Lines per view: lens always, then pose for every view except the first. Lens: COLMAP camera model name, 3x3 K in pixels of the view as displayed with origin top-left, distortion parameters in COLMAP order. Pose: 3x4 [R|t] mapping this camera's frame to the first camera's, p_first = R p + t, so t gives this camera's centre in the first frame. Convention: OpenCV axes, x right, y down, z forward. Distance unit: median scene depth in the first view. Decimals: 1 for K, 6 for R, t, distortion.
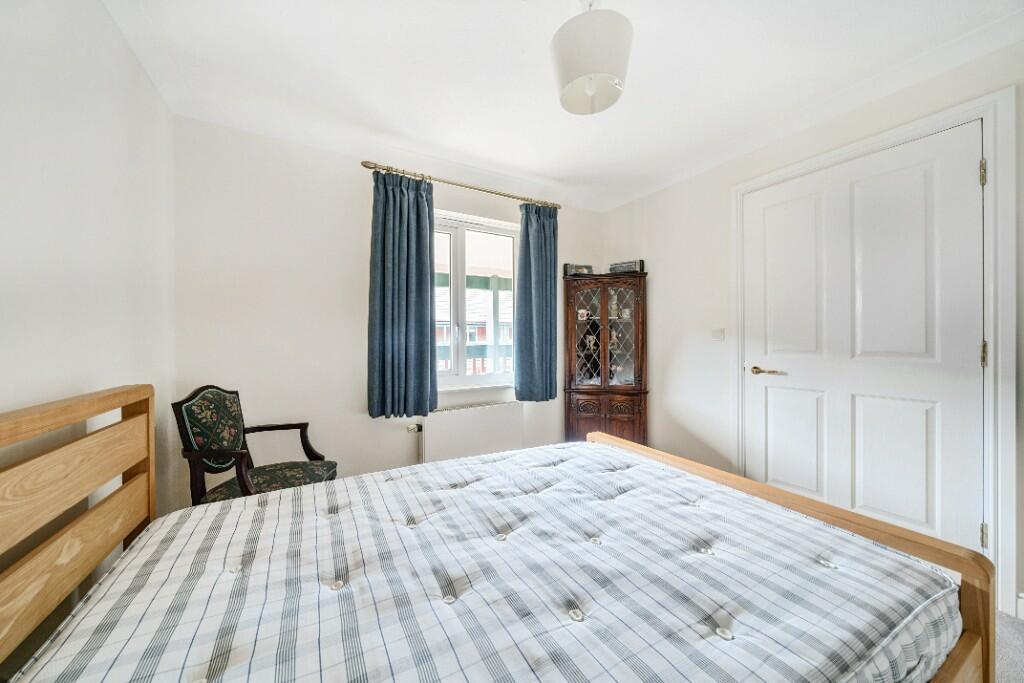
lens RADIAL K [[348.0, 0, 508.1], [0, 348.0, 336.7], [0, 0, 1]] dist [-0.002931, -0.000370]
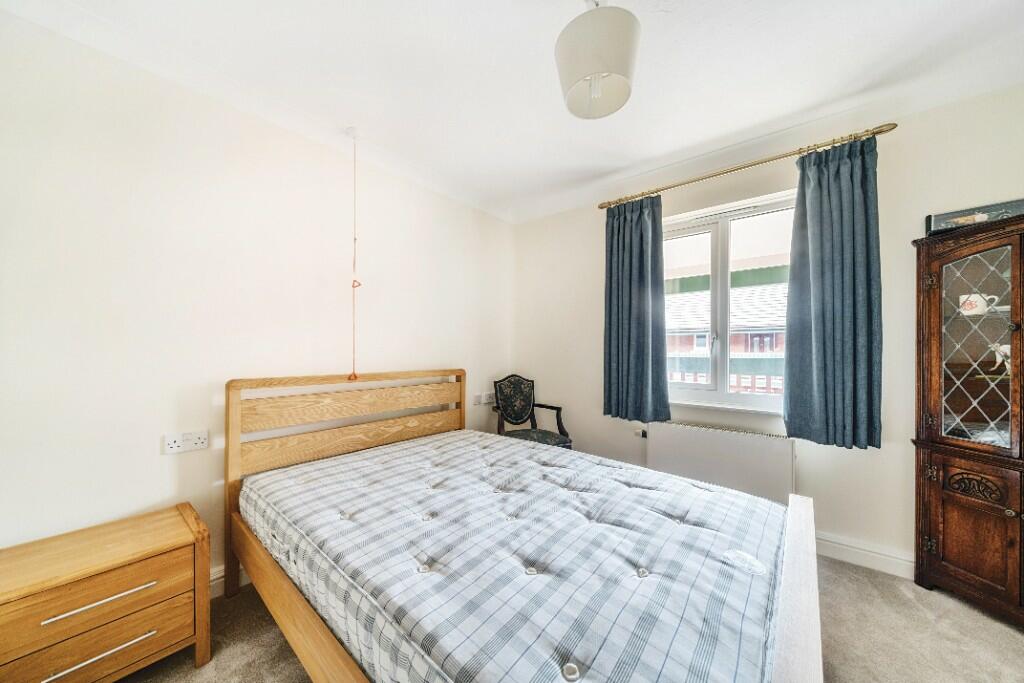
lens RADIAL K [[348.0, 0, 506.6], [0, 348.0, 344.7], [0, 0, 1]] dist [-0.002931, -0.000370]
pose [[0.365039, -0.005567, -0.930976, 0.876190], [0.001925, 0.999984, -0.005225, -0.004115], [0.930990, 0.000115, 0.365044, 0.351915]]
